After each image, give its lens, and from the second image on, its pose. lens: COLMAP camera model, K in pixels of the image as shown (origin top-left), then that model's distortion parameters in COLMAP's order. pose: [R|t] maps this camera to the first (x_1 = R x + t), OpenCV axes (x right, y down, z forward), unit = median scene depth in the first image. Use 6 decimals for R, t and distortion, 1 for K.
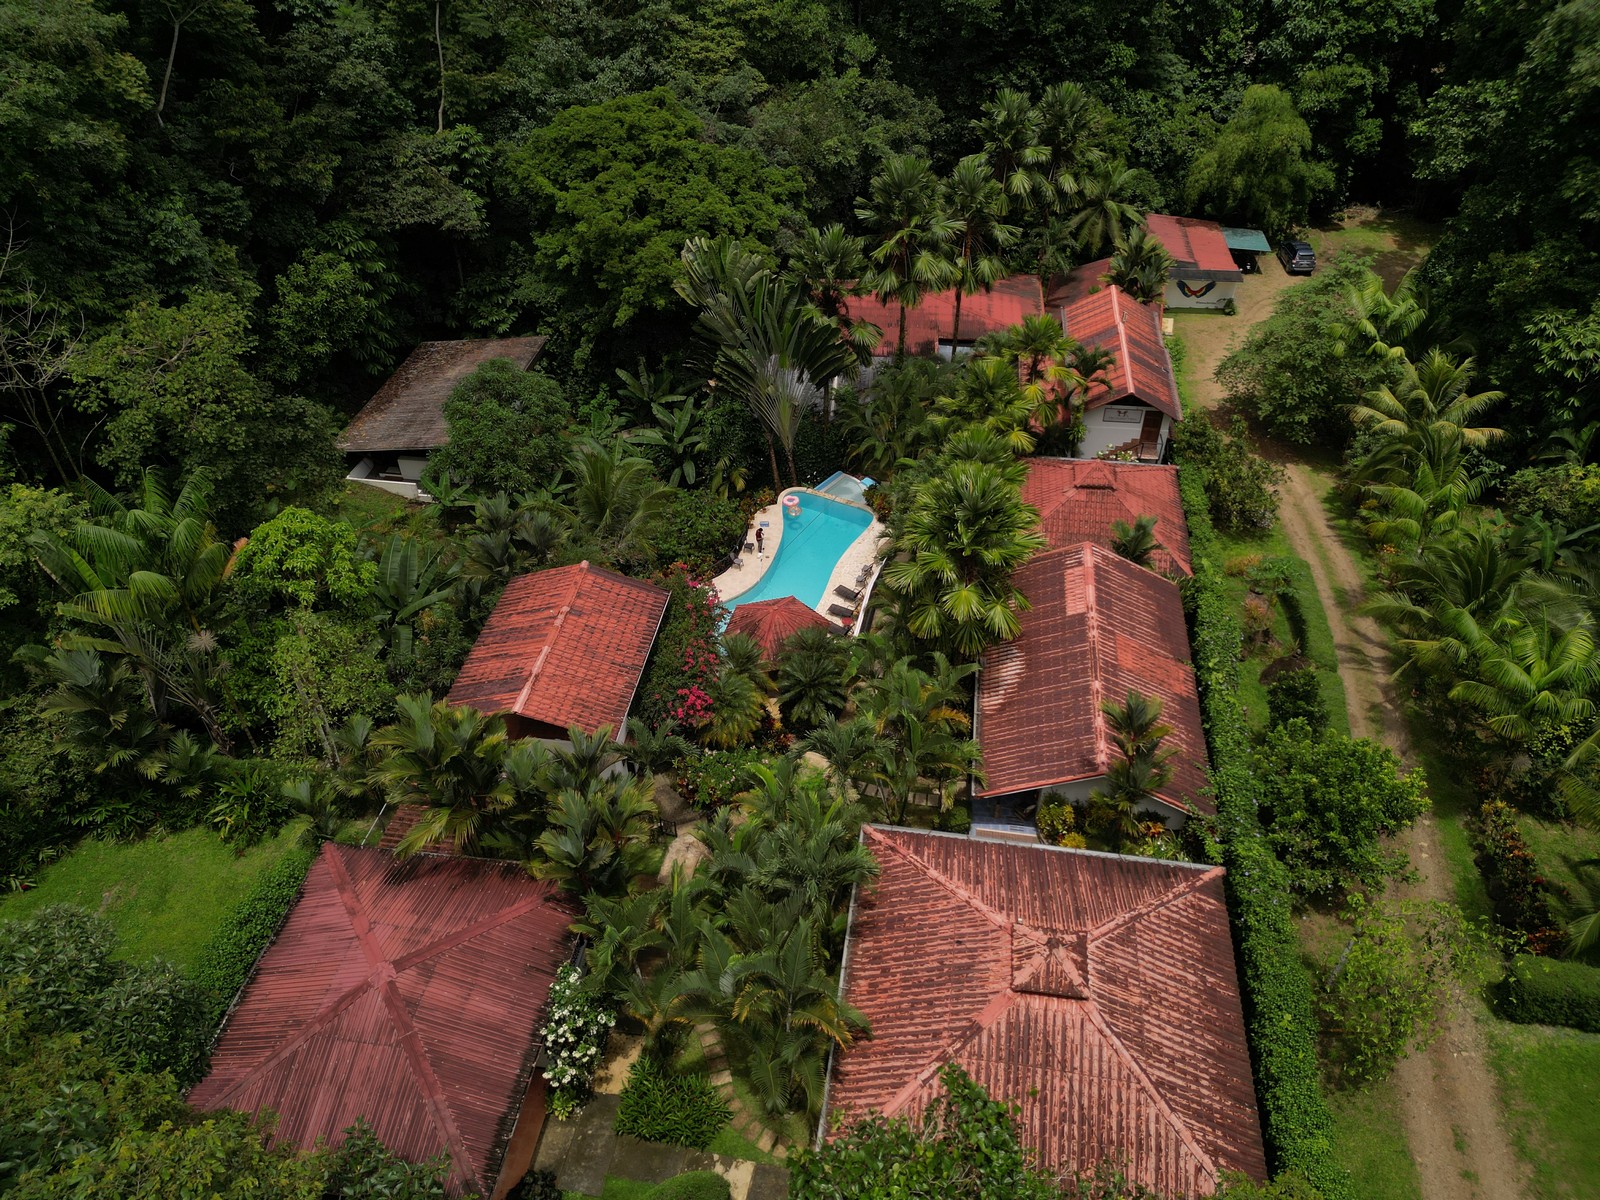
lens RADIAL K [[1123.8, 0, 801.6], [0, 1123.8, 594.3], [0, 0, 1]] dist [0.056247, -0.050948]
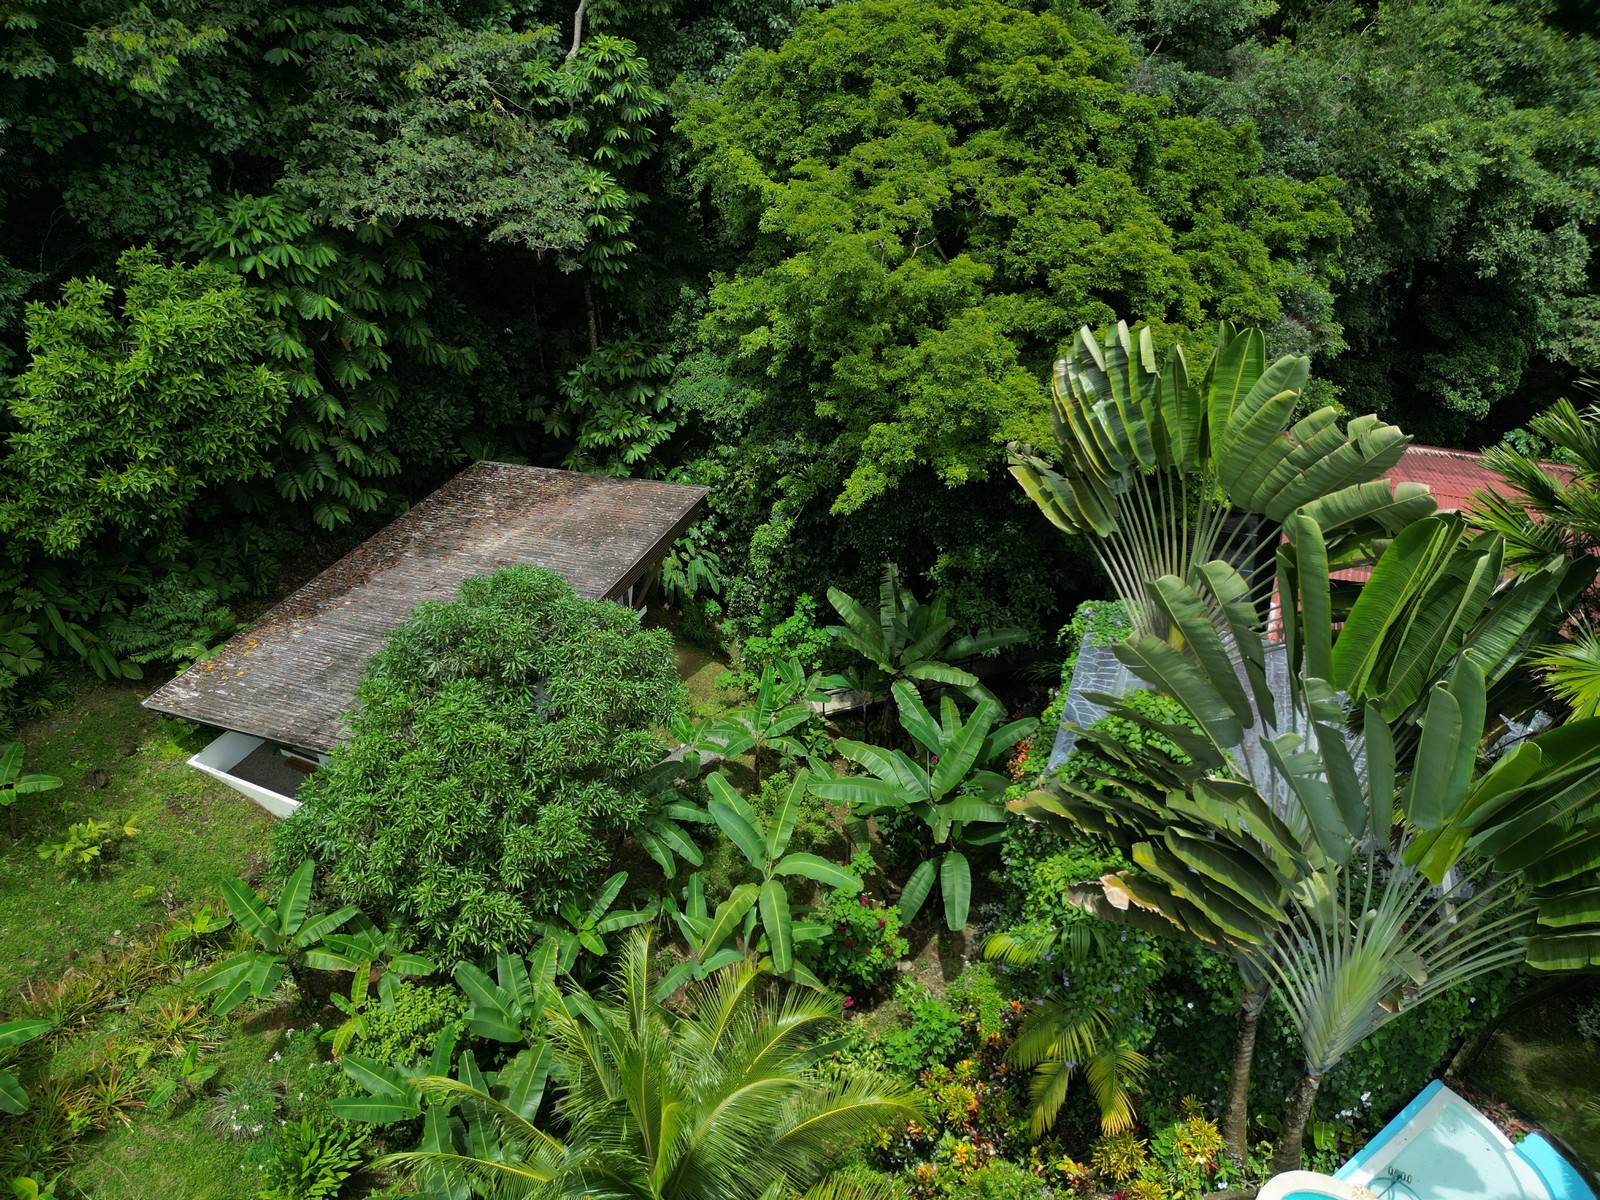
lens RADIAL K [[1123.8, 0, 793.4], [0, 1123.8, 595.9], [0, 0, 1]] dist [0.056247, -0.050948]
pose [[0.960476, 0.164269, -0.224723, -0.085547], [-0.176604, 0.983631, -0.035794, -0.193696], [0.215165, 0.074067, 0.973765, 0.616158]]
